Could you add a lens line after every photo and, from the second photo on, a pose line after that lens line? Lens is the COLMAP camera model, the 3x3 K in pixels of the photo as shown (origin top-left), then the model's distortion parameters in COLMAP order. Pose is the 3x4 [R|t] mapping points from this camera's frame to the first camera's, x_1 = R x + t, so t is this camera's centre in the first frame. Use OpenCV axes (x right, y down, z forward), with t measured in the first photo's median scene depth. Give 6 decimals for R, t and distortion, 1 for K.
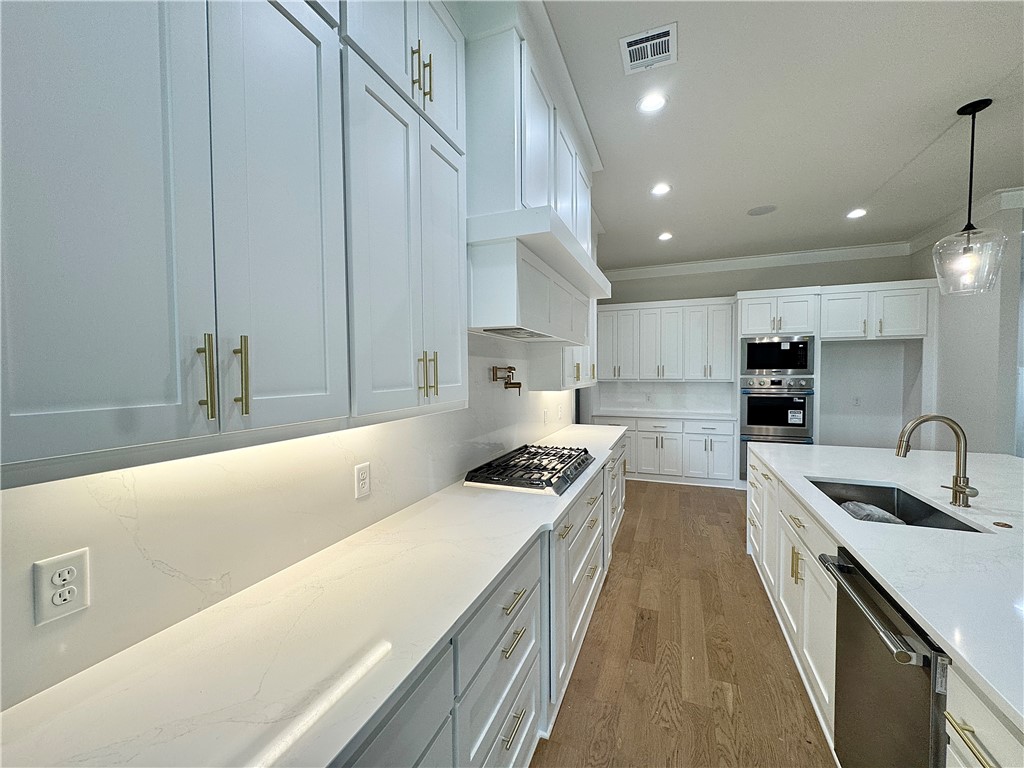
lens RADIAL K [[412.0, 0, 513.6], [0, 412.0, 381.7], [0, 0, 1]] dist [-0.003338, 0.000357]
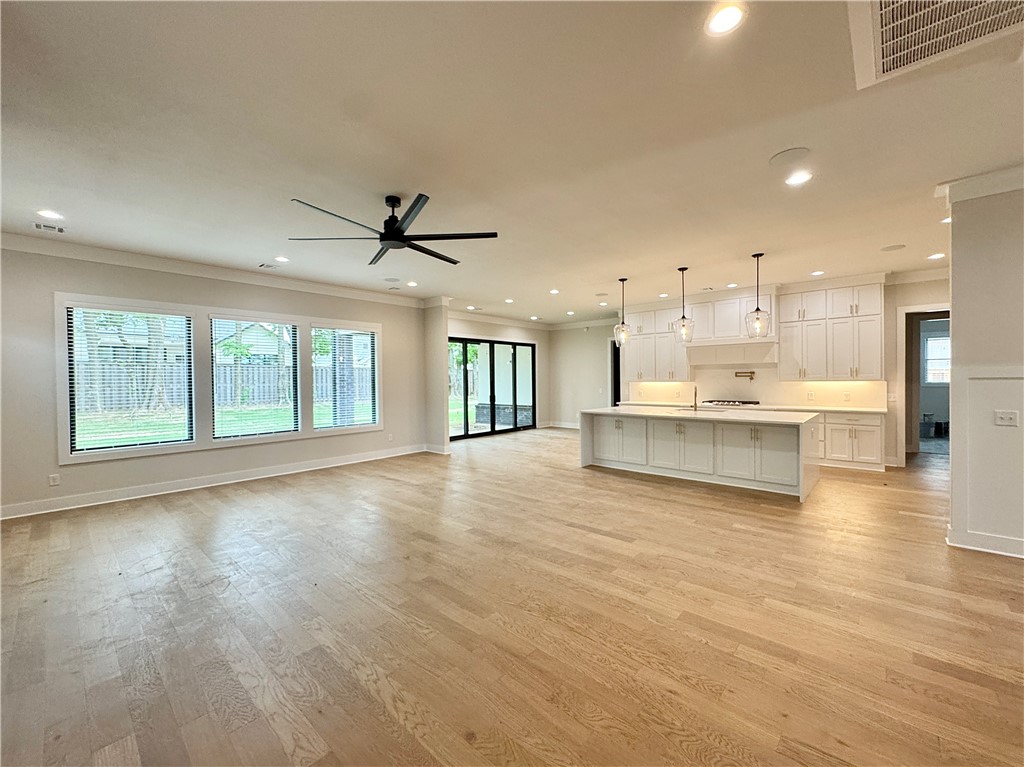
lens RADIAL K [[412.0, 0, 516.0], [0, 412.0, 385.1], [0, 0, 1]] dist [-0.003338, 0.000357]
pose [[-0.344865, 0.024888, -0.938322, 1.815316], [-0.007757, 0.999539, 0.029362, -0.009316], [0.938620, 0.017404, -0.344513, 0.270758]]
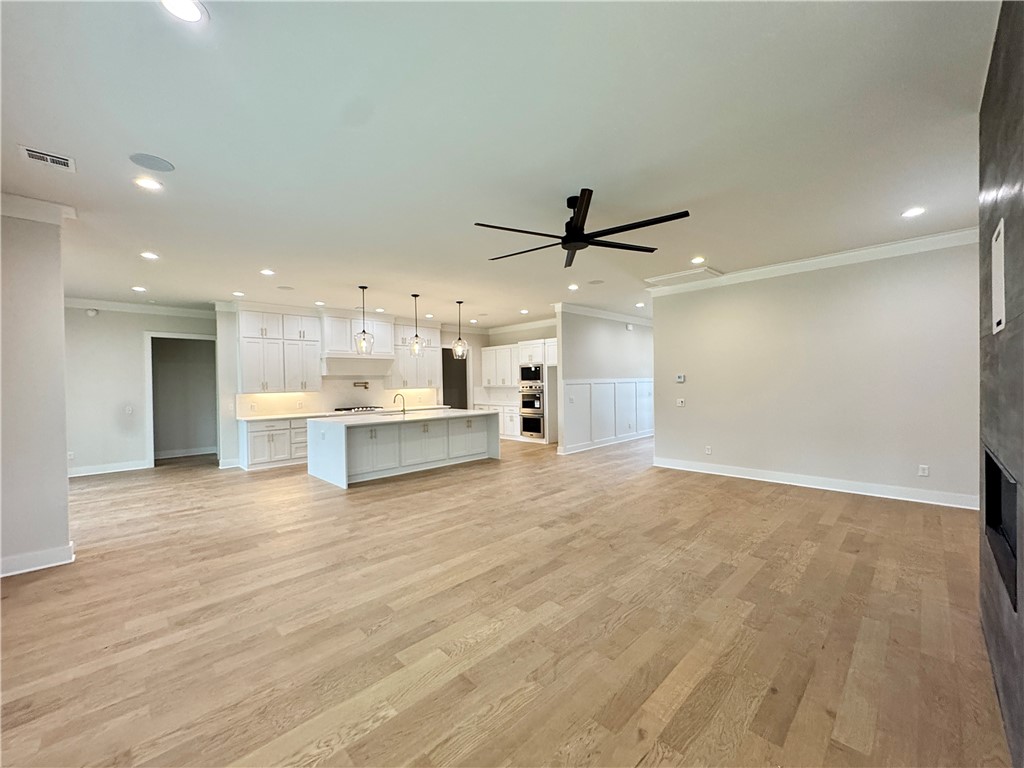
lens RADIAL K [[412.0, 0, 506.5], [0, 412.0, 381.4], [0, 0, 1]] dist [-0.003338, 0.000357]
pose [[0.911544, -0.011619, -0.411038, 1.377744], [0.003282, 0.999774, -0.020983, 0.016923], [0.411189, 0.017778, 0.911377, -0.899340]]
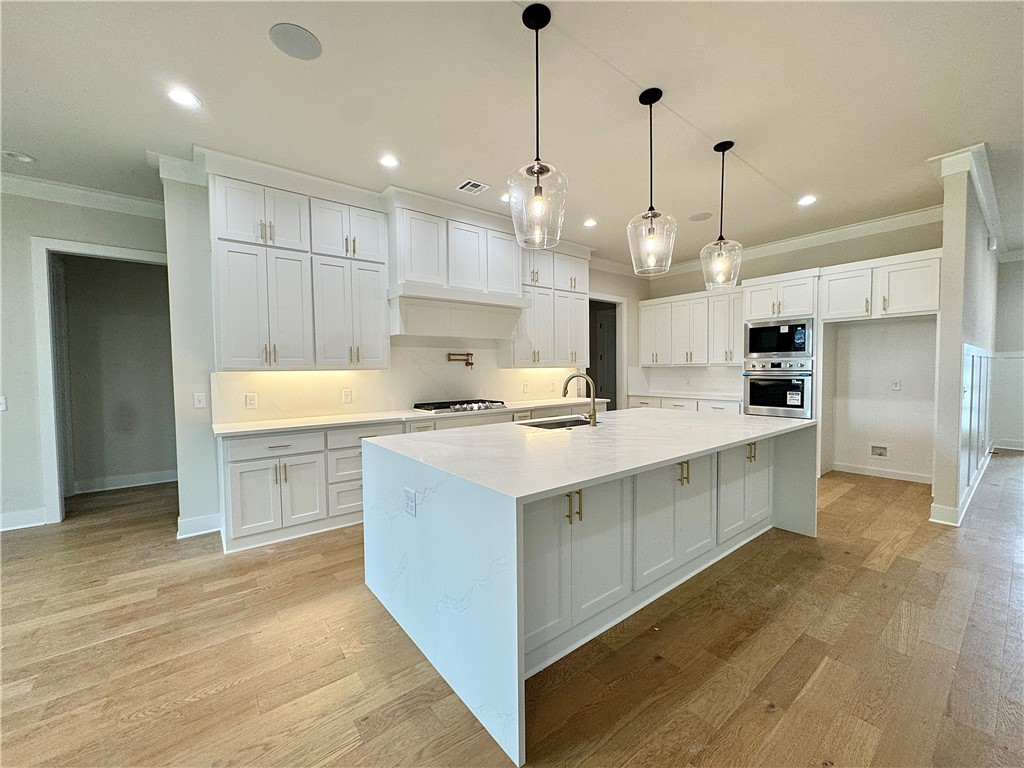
lens RADIAL K [[412.0, 0, 507.3], [0, 412.0, 380.5], [0, 0, 1]] dist [-0.003338, 0.000357]
pose [[0.861058, 0.009673, -0.508415, 0.590579], [-0.004987, 0.999932, 0.010579, 0.034241], [0.508482, -0.006573, 0.861047, -0.242553]]
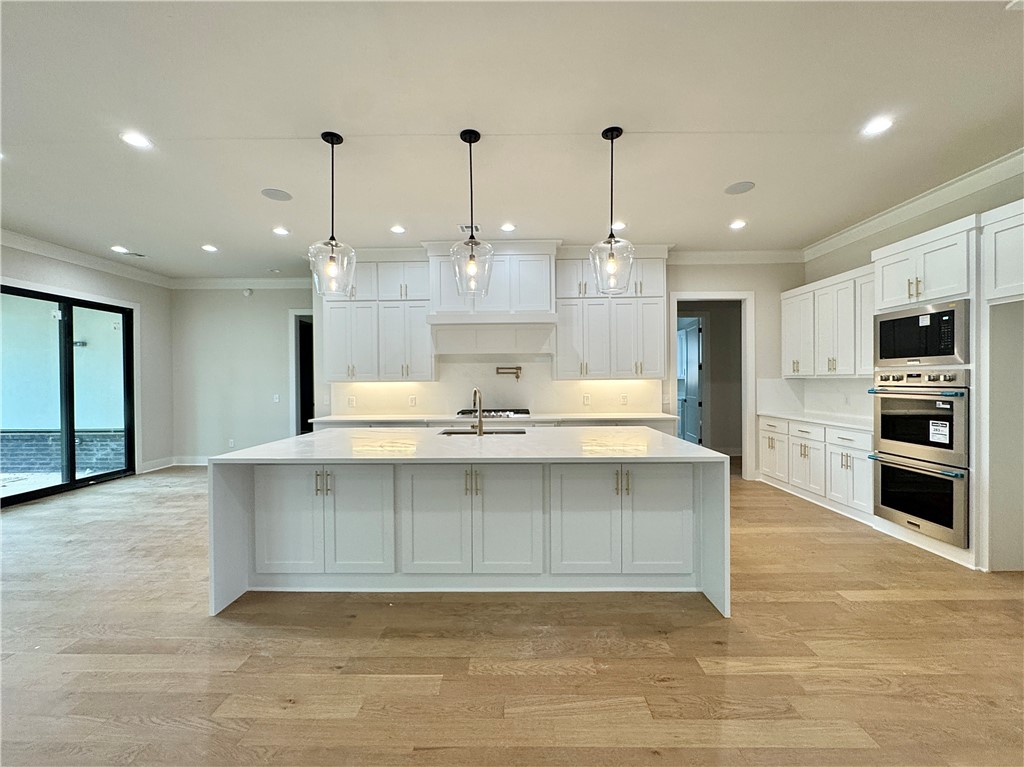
lens RADIAL K [[412.0, 0, 509.3], [0, 412.0, 383.8], [0, 0, 1]] dist [-0.003338, 0.000357]
pose [[0.353524, 0.011255, -0.935358, 1.038864], [-0.015401, 0.999862, 0.006211, 0.018105], [0.935299, 0.012210, 0.353648, 0.161212]]
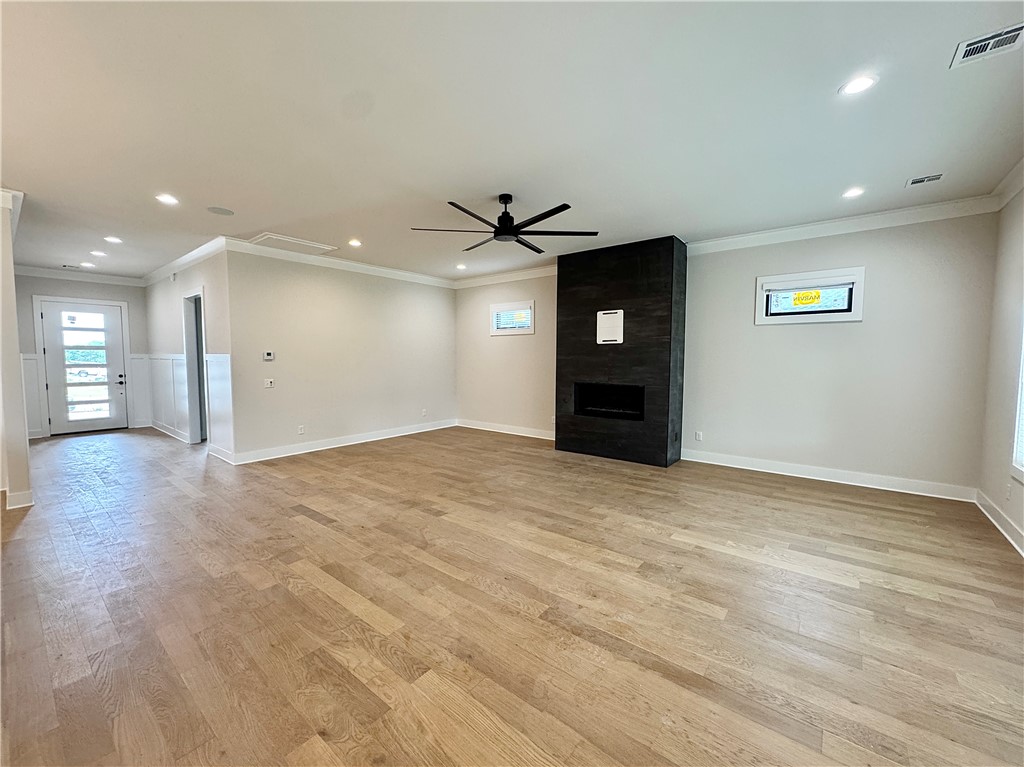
lens RADIAL K [[412.0, 0, 514.7], [0, 412.0, 384.5], [0, 0, 1]] dist [-0.003338, 0.000357]
pose [[0.289878, -0.060251, 0.955165, 0.392876], [0.020616, 0.998178, 0.056707, 0.008591], [-0.956841, 0.003253, 0.290592, -0.452473]]
